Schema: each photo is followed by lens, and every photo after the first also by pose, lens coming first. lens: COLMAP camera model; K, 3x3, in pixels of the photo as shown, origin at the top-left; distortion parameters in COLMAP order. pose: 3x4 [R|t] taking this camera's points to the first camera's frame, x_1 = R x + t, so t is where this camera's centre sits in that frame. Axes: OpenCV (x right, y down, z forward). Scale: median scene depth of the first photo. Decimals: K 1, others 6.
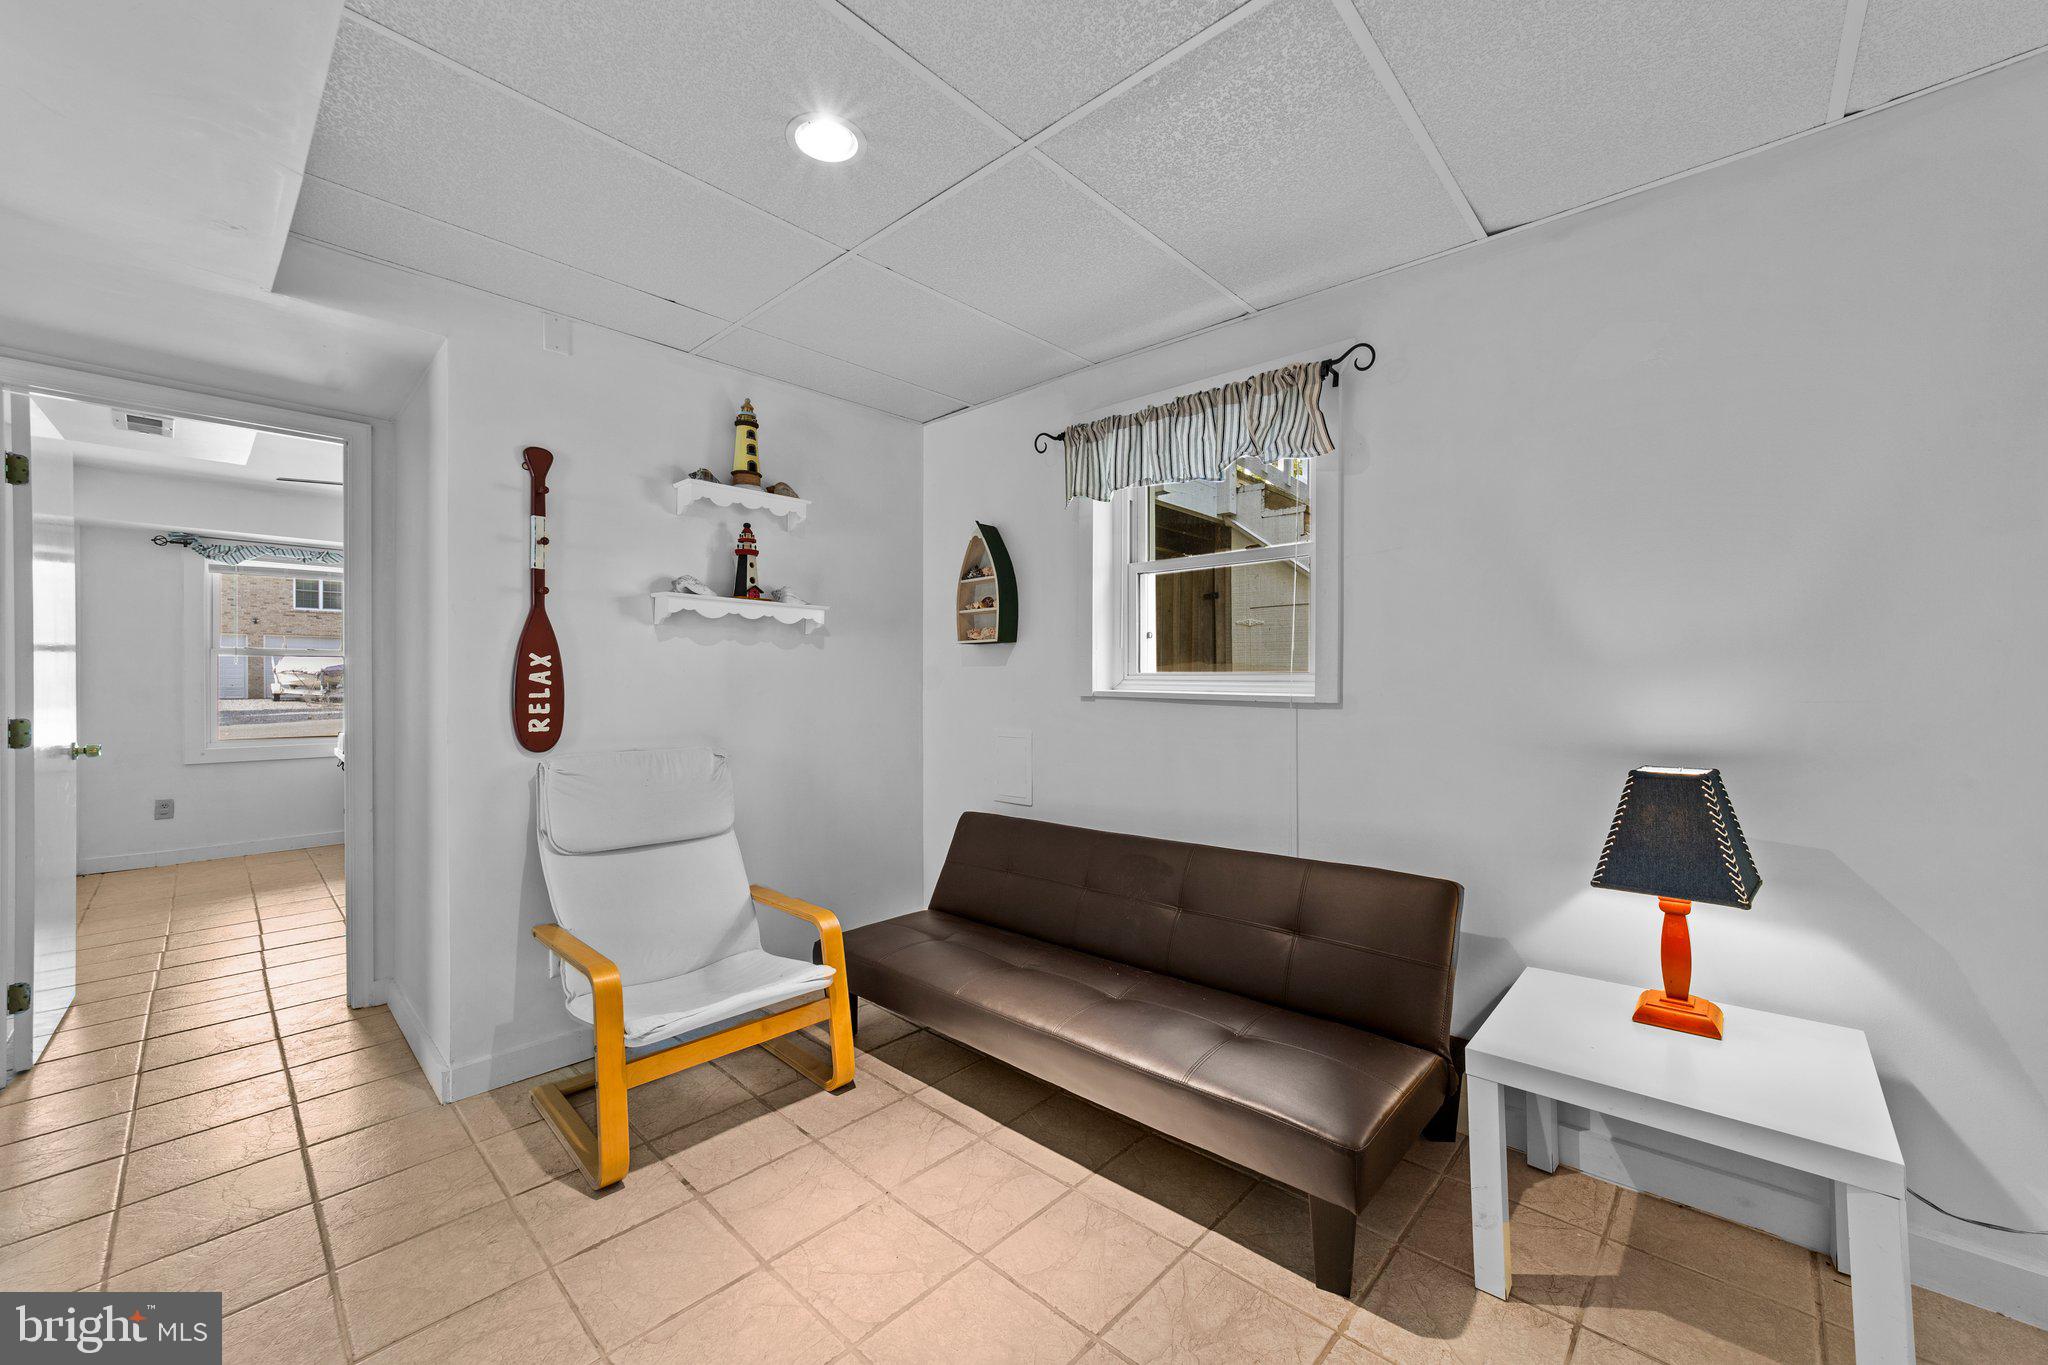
lens RADIAL K [[806.0, 0, 1021.7], [0, 806.0, 692.5], [0, 0, 1]] dist [-0.012324, 0.000415]
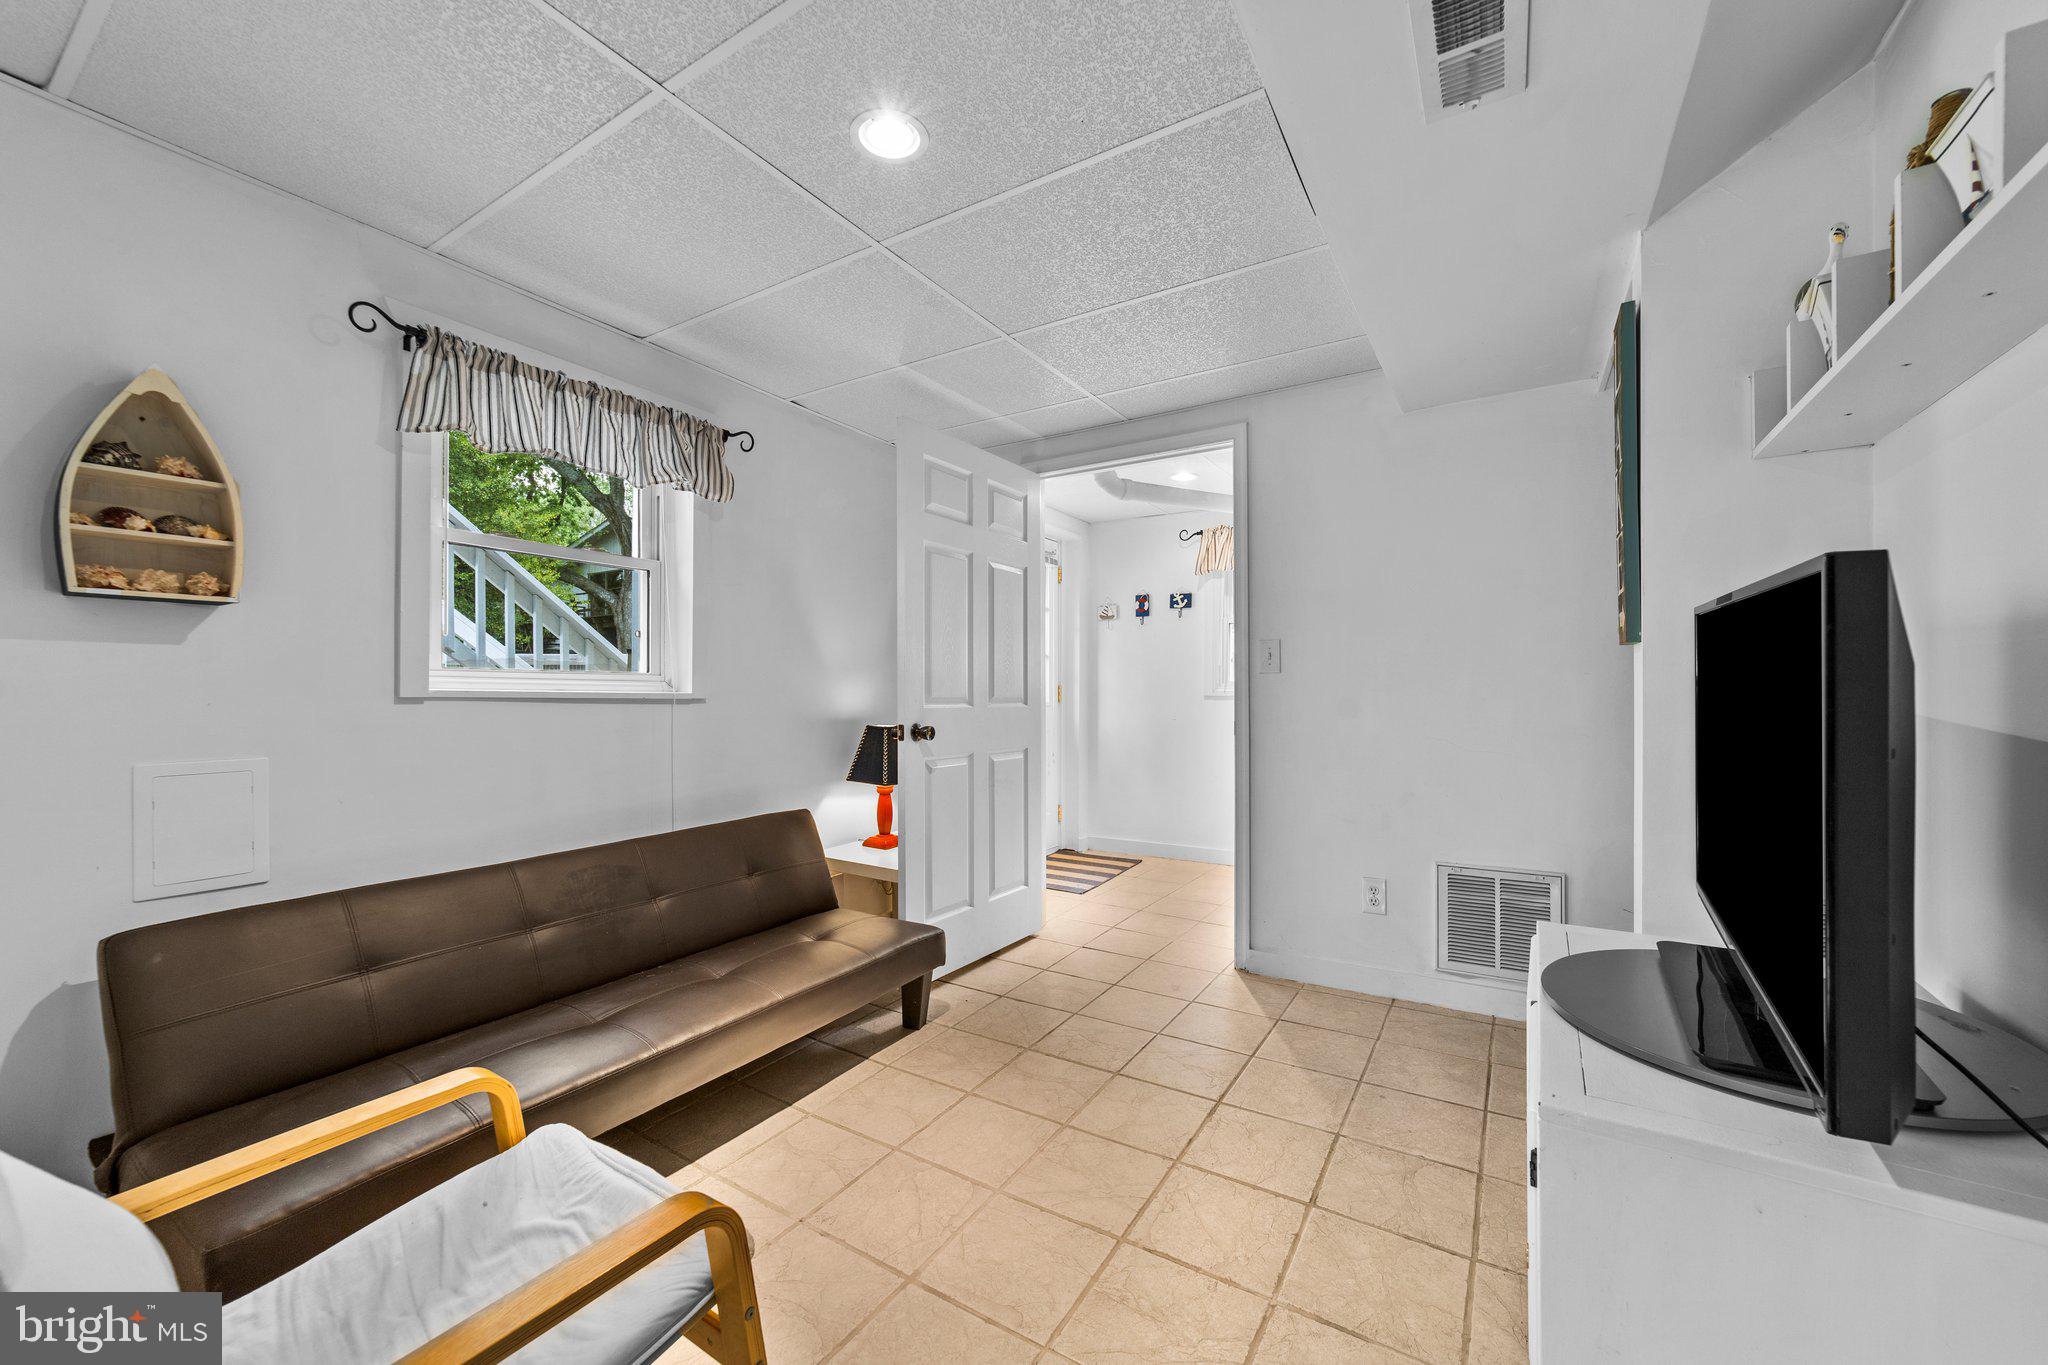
lens RADIAL K [[806.0, 0, 1021.7], [0, 806.0, 692.5], [0, 0, 1]] dist [-0.012324, 0.000415]
pose [[-0.210482, -0.006054, 0.977579, -0.992743], [0.006032, 0.999954, 0.007491, -0.000364], [-0.977579, 0.007473, -0.210435, 0.820533]]
